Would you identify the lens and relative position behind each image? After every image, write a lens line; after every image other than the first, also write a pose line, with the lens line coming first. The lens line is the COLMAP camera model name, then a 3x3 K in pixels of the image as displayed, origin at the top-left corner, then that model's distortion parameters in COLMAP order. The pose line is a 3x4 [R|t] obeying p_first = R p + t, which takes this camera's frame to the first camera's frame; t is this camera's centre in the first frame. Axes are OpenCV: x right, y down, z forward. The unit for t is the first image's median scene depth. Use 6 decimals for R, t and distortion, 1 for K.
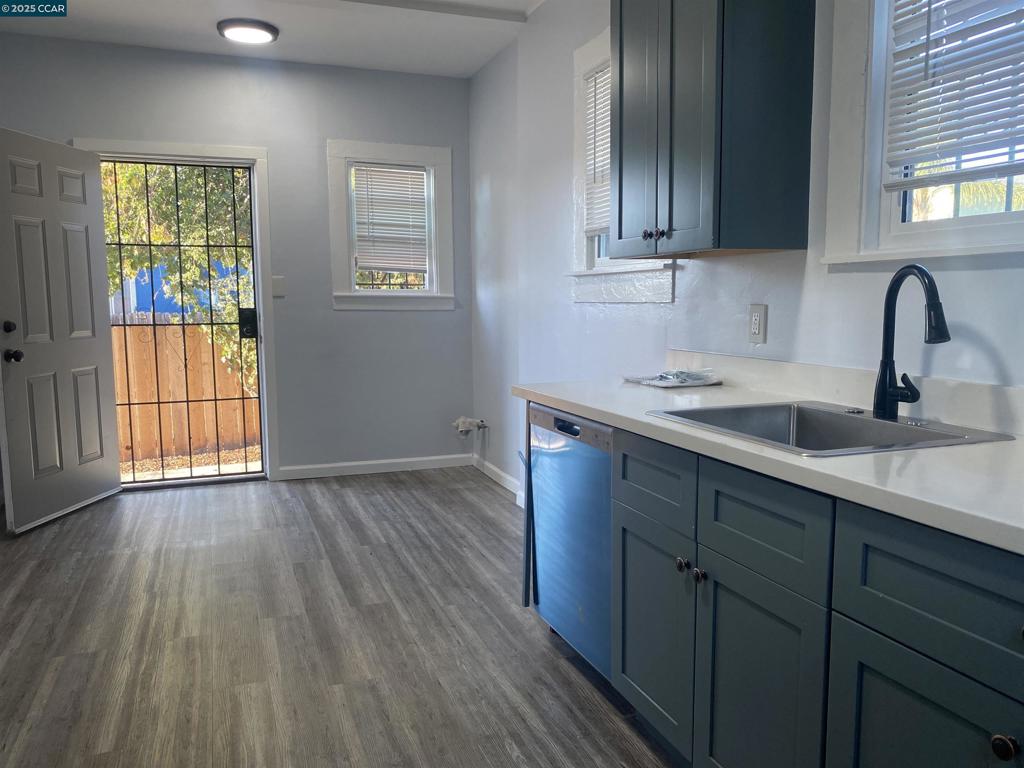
lens RADIAL K [[782.6, 0, 512.0], [0, 782.6, 384.0], [0, 0, 1]] dist [0.003213, -0.004283]
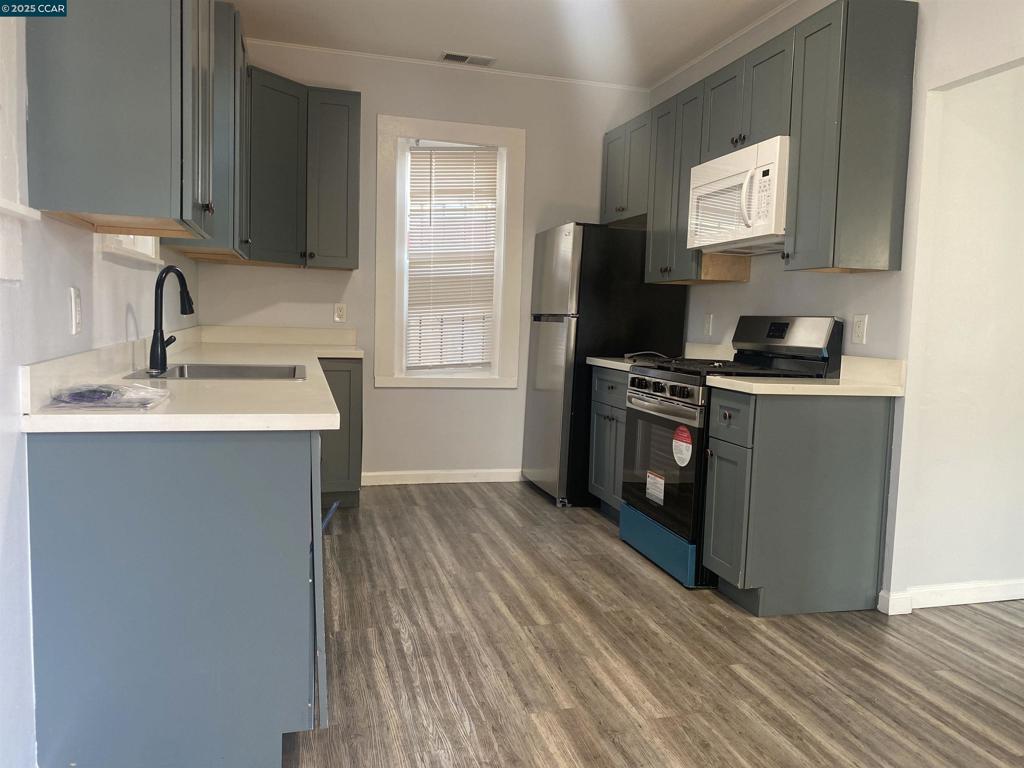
lens RADIAL K [[782.6, 0, 512.0], [0, 782.6, 384.0], [0, 0, 1]] dist [0.003213, -0.004283]
pose [[-0.994844, -0.032347, 0.096115, -0.249050], [-0.012848, 0.980332, 0.196937, -0.184117], [-0.100595, 0.194687, -0.975693, 1.937463]]
